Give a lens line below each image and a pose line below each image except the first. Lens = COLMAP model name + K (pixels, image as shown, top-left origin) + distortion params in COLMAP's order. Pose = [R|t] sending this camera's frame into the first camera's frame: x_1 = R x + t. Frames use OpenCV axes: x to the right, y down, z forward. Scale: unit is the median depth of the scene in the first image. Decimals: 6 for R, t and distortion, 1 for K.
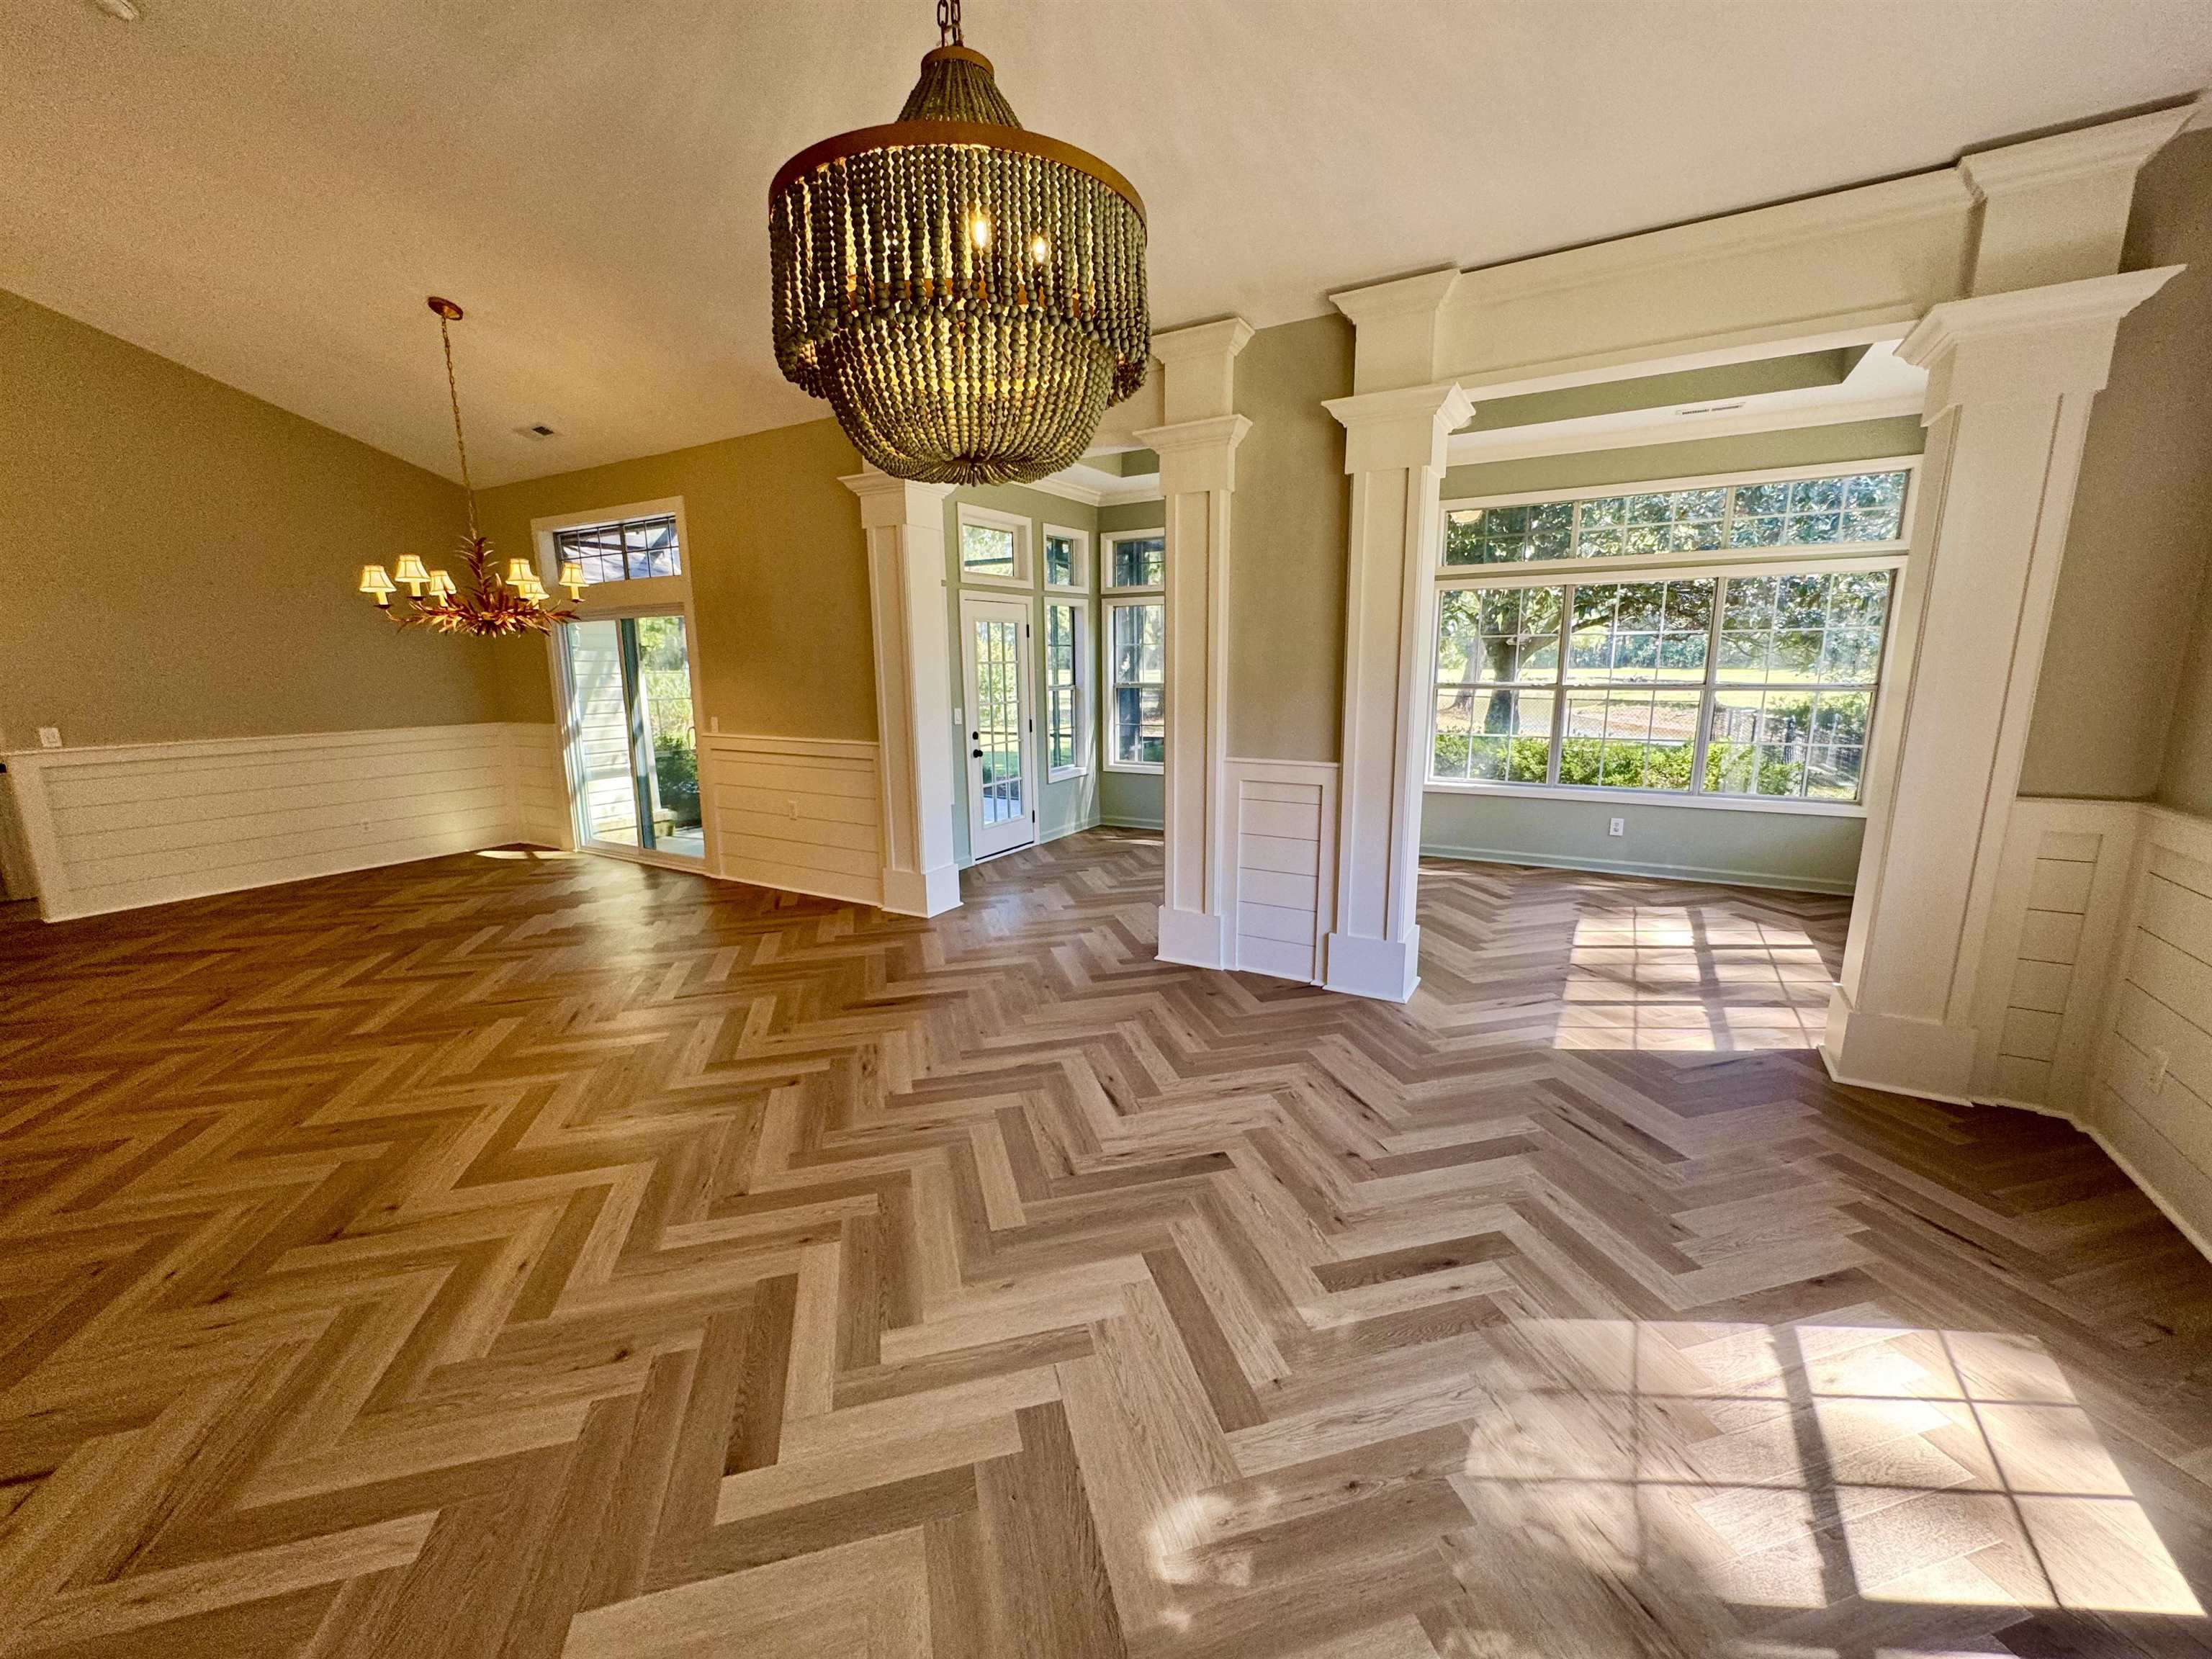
lens RADIAL K [[872.7, 0, 1106.0], [0, 872.7, 829.5], [0, 0, 1]] dist [0.007867, -0.015612]
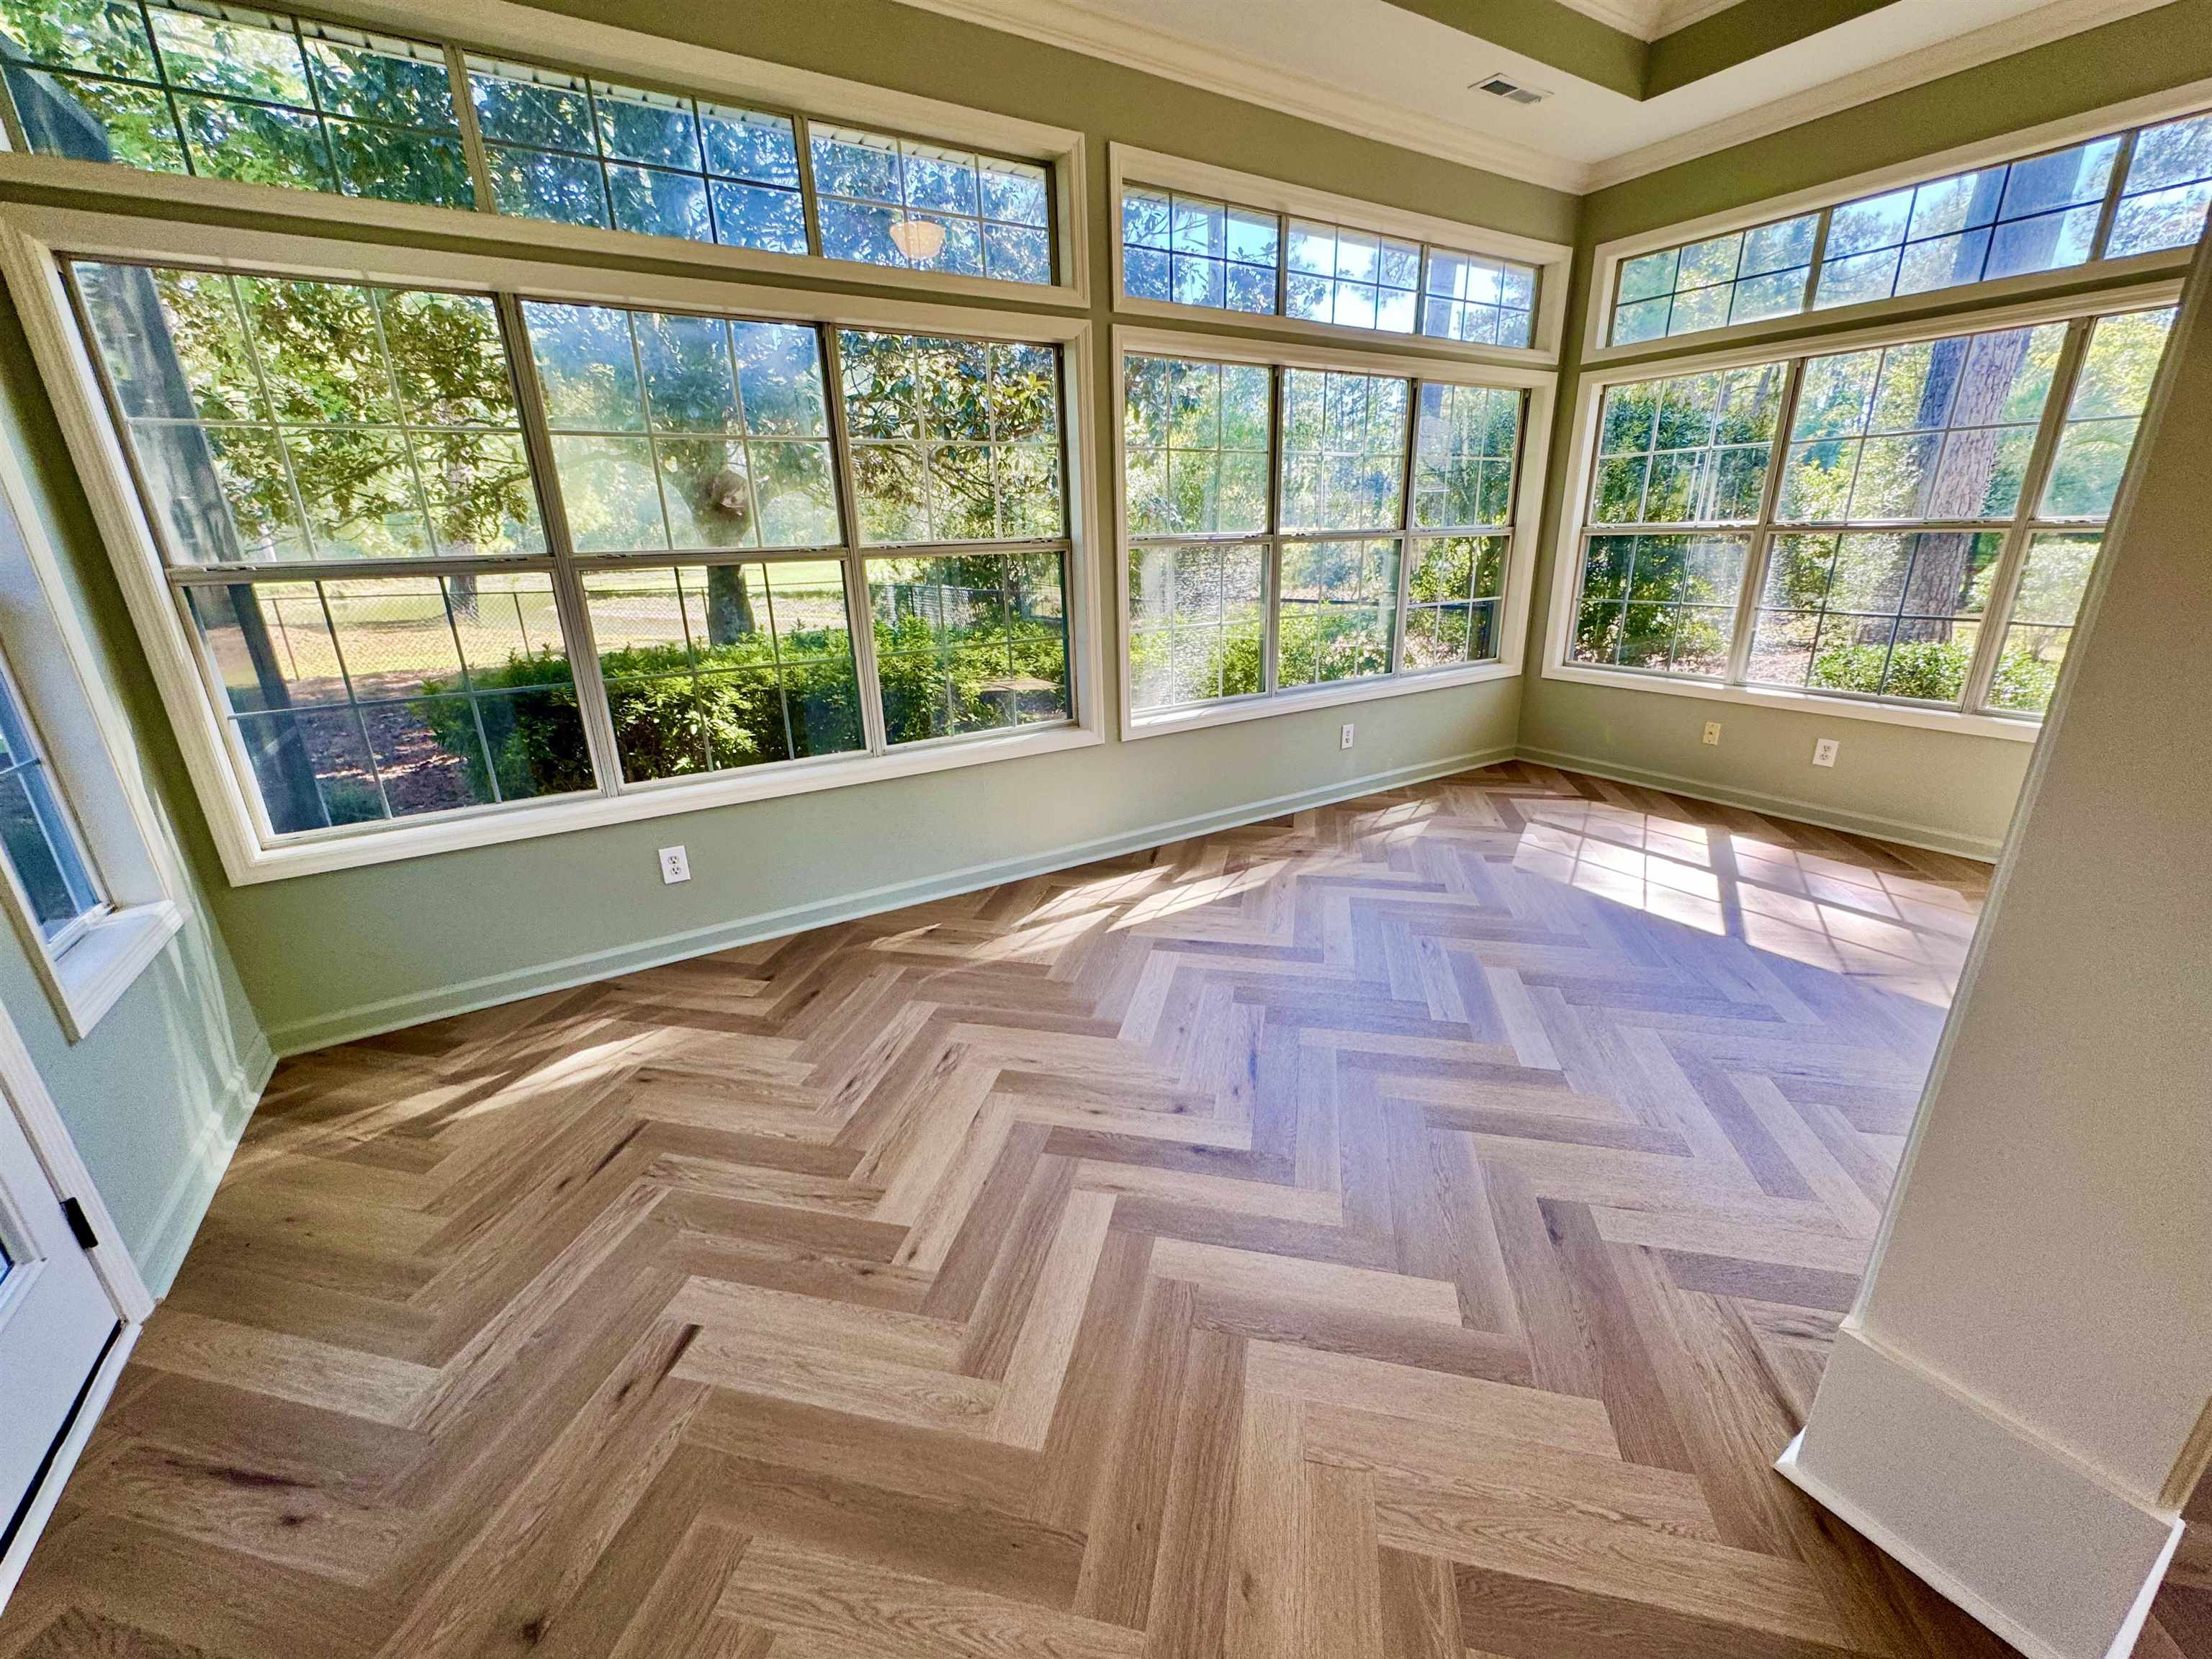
lens RADIAL K [[872.7, 0, 1106.0], [0, 872.7, 829.5], [0, 0, 1]] dist [0.007867, -0.015612]
pose [[0.459116, -0.289503, 0.839882, -0.165682], [0.184032, 0.955898, 0.228893, -0.156241], [-0.869106, 0.049477, 0.492146, 0.983452]]
